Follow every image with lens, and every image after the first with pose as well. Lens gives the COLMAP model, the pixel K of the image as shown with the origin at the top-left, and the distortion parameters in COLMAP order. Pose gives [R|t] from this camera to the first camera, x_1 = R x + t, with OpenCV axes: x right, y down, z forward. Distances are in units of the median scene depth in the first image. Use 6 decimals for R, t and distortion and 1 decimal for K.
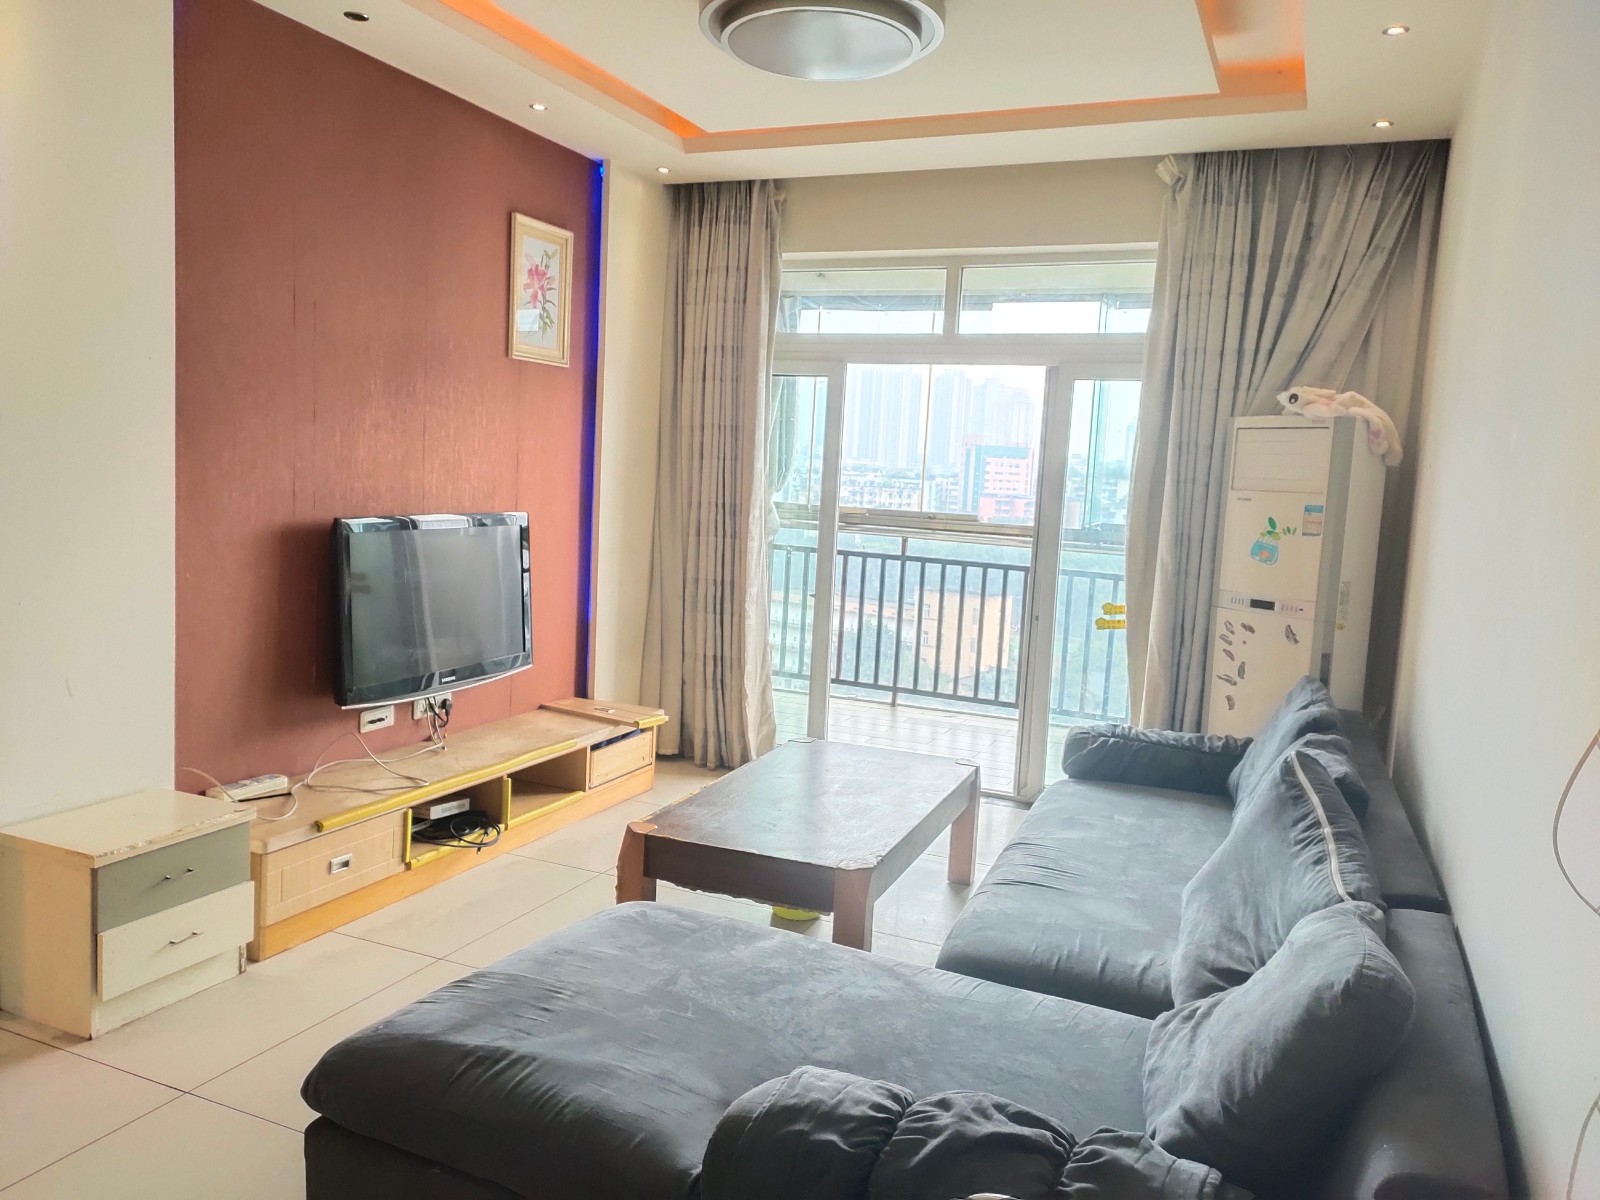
lens RADIAL K [[1163.0, 0, 805.6], [0, 1163.0, 588.6], [0, 0, 1]] dist [0.037151, -0.015022]
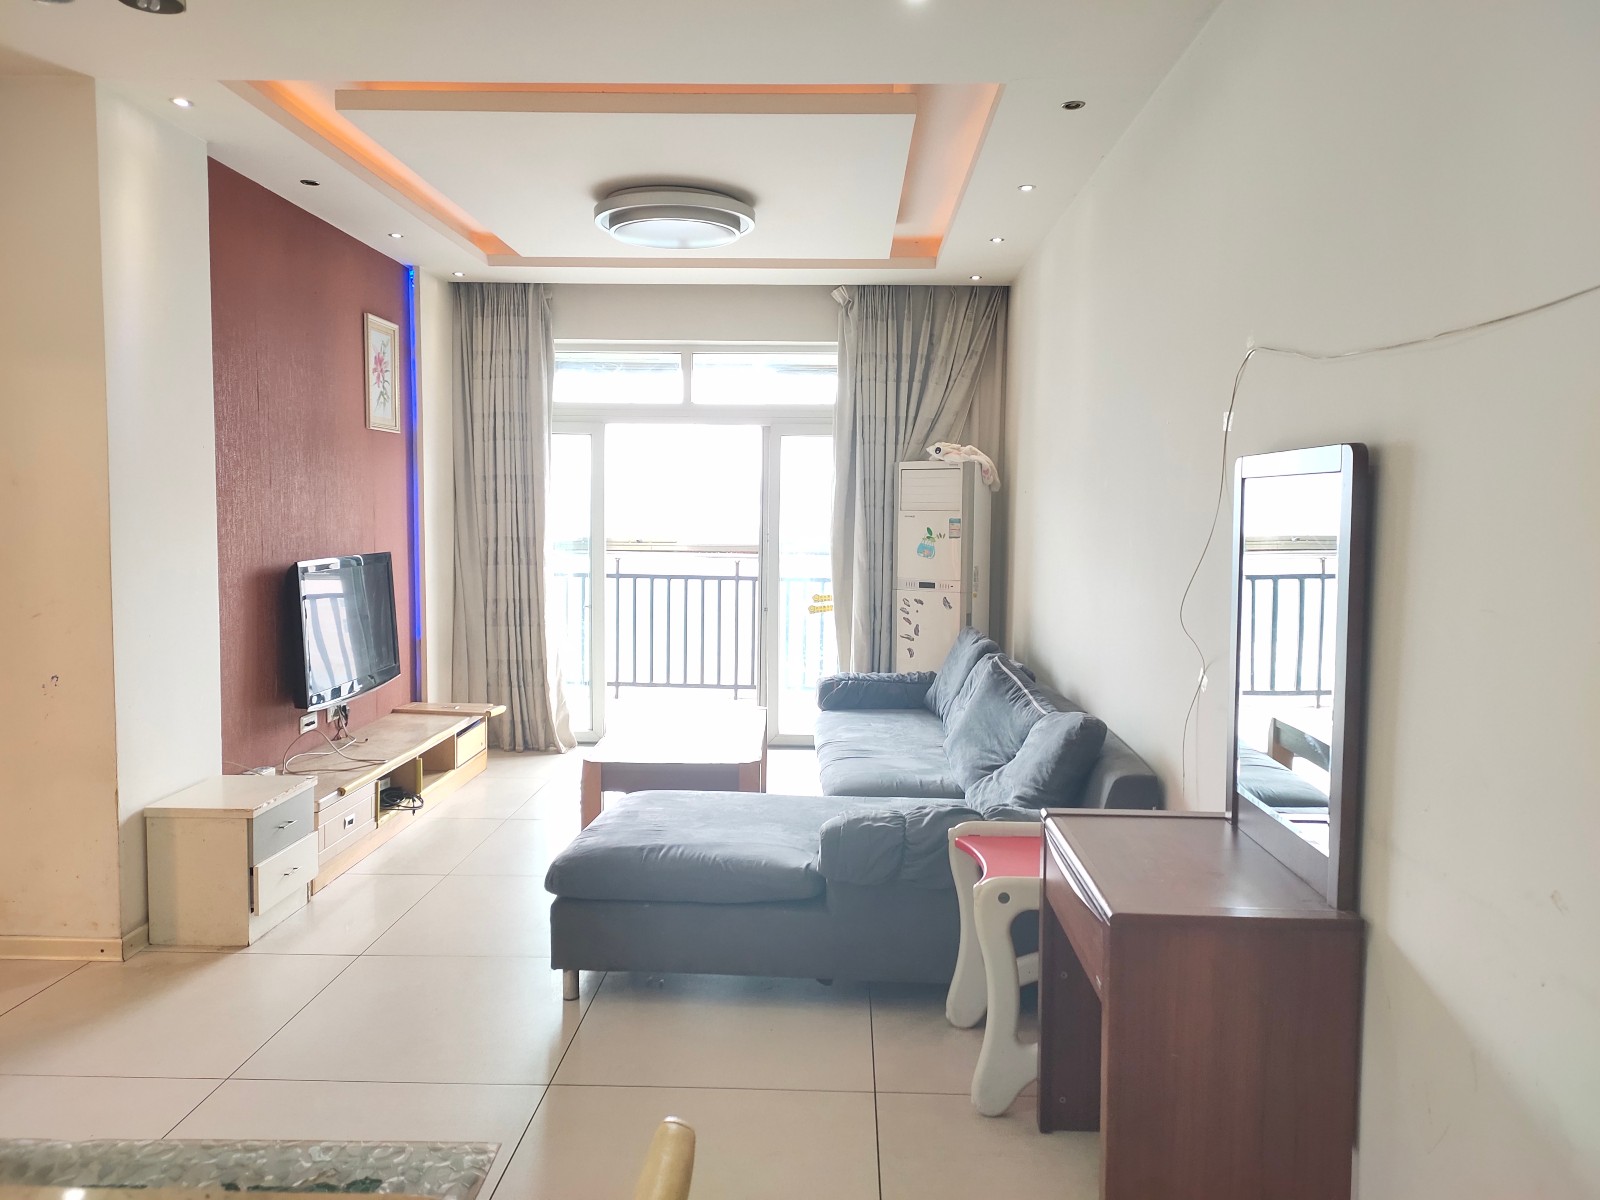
lens RADIAL K [[1163.0, 0, 795.3], [0, 1163.0, 593.7], [0, 0, 1]] dist [0.037151, -0.015022]
pose [[0.927615, -0.067938, 0.367308, -0.316462], [0.074318, 0.997229, -0.003236, 0.016324], [-0.366070, 0.030299, 0.930094, -0.334711]]
